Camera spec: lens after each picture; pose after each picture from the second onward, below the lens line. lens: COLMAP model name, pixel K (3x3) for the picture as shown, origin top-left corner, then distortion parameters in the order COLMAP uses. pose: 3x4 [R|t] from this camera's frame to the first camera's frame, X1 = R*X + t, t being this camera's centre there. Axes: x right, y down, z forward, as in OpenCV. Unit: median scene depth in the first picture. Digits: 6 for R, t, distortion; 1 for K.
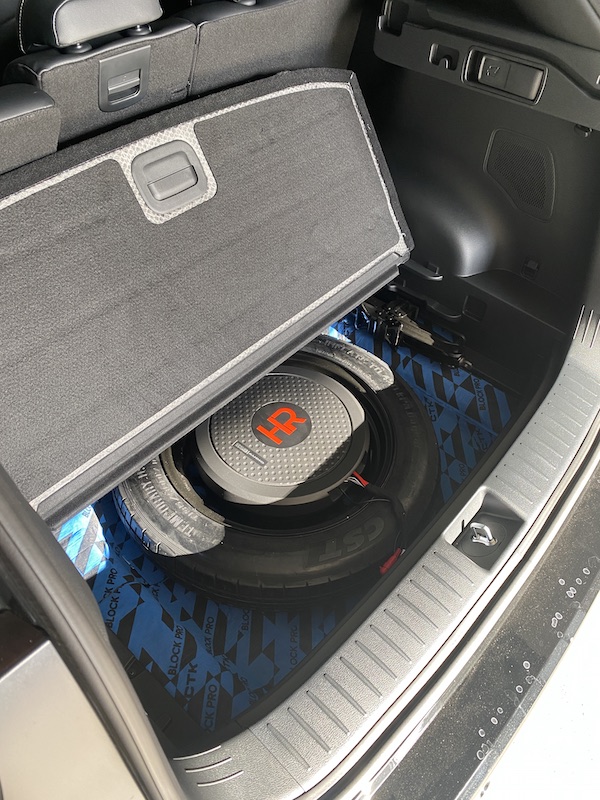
lens RADIAL K [[620.5, 0, 301.2], [0, 620.5, 395.7], [0, 0, 1]] dist [0.001593, -0.002994]
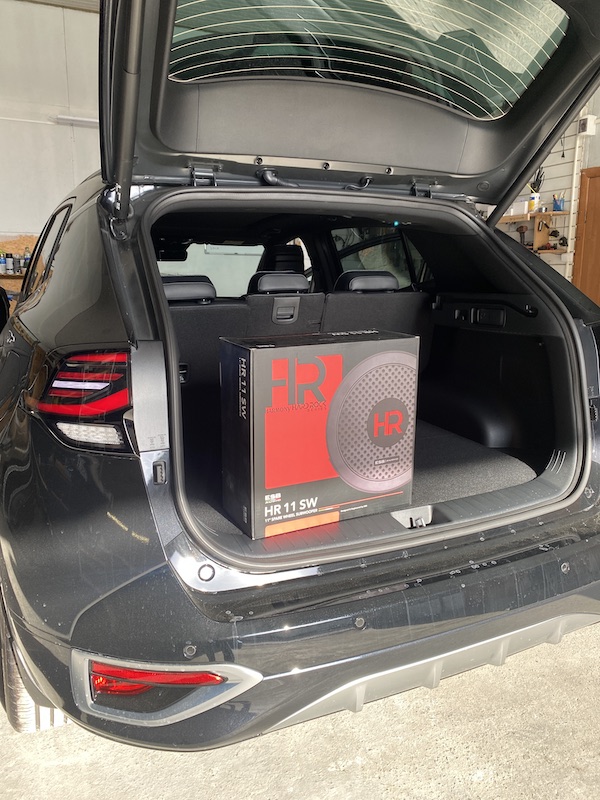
lens RADIAL K [[622.3, 0, 293.1], [0, 622.3, 399.9], [0, 0, 1]] dist [-0.007362, -0.002518]
pose [[0.912820, 0.033385, -0.406996, 0.567749], [-0.266724, 0.803433, -0.532310, 0.801710], [0.309223, 0.594459, 0.742294, -0.371156]]
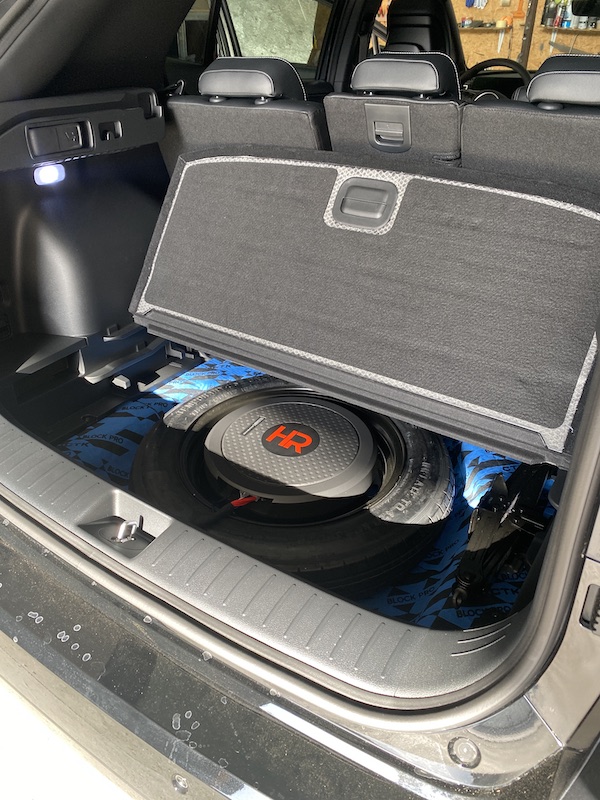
lens RADIAL K [[622.3, 0, 293.1], [0, 622.3, 399.9], [0, 0, 1]] dist [-0.007362, -0.002518]
pose [[0.100120, 0.481191, -0.870879, 0.964751], [-0.719766, 0.639343, 0.270512, -0.321103], [0.686959, 0.599746, 0.410356, 0.613267]]
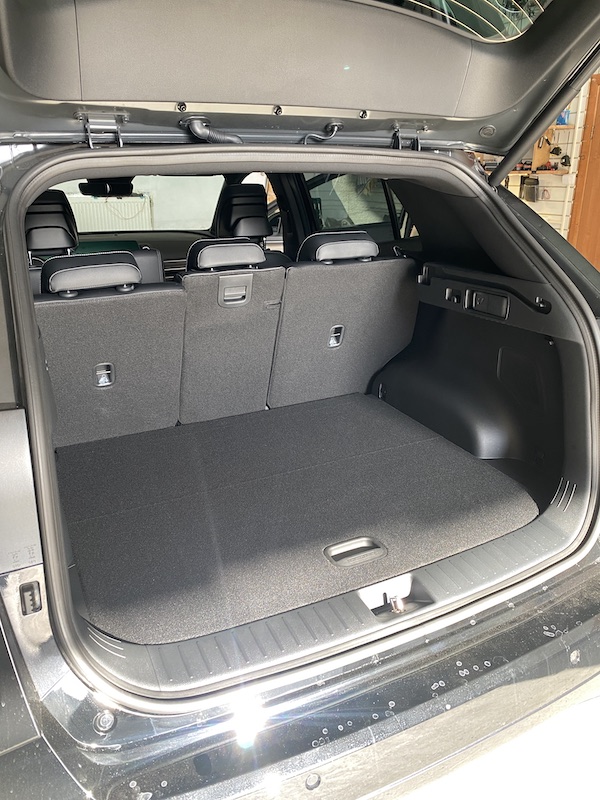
lens RADIAL K [[620.5, 0, 301.2], [0, 620.5, 395.7], [0, 0, 1]] dist [0.001593, -0.002994]
pose [[0.927569, 0.081771, -0.364594, 0.483741], [-0.241460, 0.875831, -0.417871, 0.380900], [0.285153, 0.475639, 0.832139, -0.216547]]
